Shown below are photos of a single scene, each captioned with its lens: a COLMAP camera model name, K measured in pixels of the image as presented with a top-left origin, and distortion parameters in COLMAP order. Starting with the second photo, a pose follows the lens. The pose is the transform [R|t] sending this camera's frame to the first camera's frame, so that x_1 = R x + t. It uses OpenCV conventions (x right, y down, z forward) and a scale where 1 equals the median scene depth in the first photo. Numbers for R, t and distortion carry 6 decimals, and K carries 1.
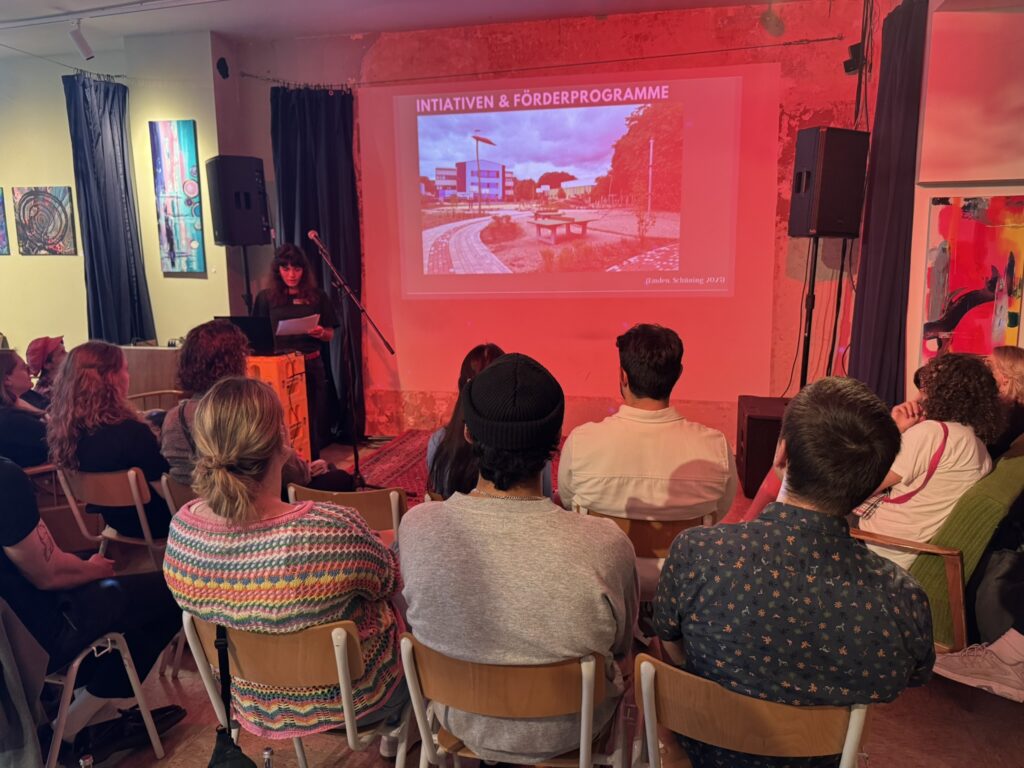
lens RADIAL K [[738.9, 0, 512.2], [0, 738.9, 371.8], [0, 0, 1]] dist [0.000918, -0.002230]
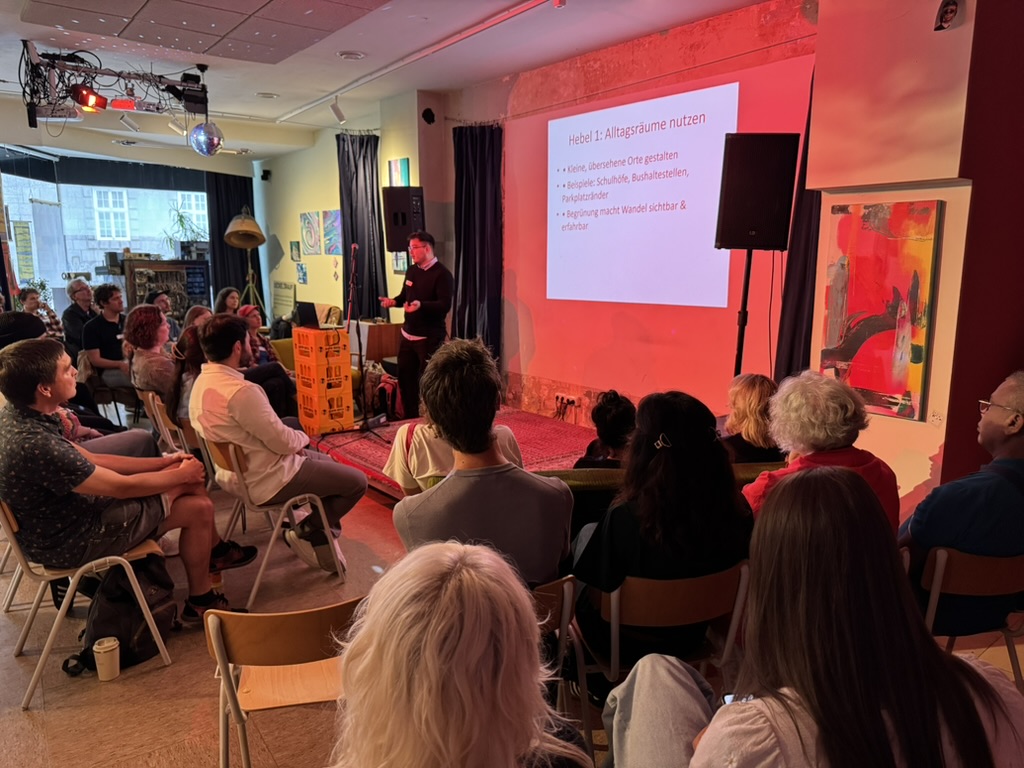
lens RADIAL K [[738.8, 0, 512.0], [0, 738.8, 384.0], [0, 0, 1]] dist [0.009604, -0.026191]
pose [[0.778378, 0.118990, -0.616416, 0.672864], [-0.108204, 0.992608, 0.054974, -0.027940], [0.618401, 0.023908, 0.785499, 0.073013]]
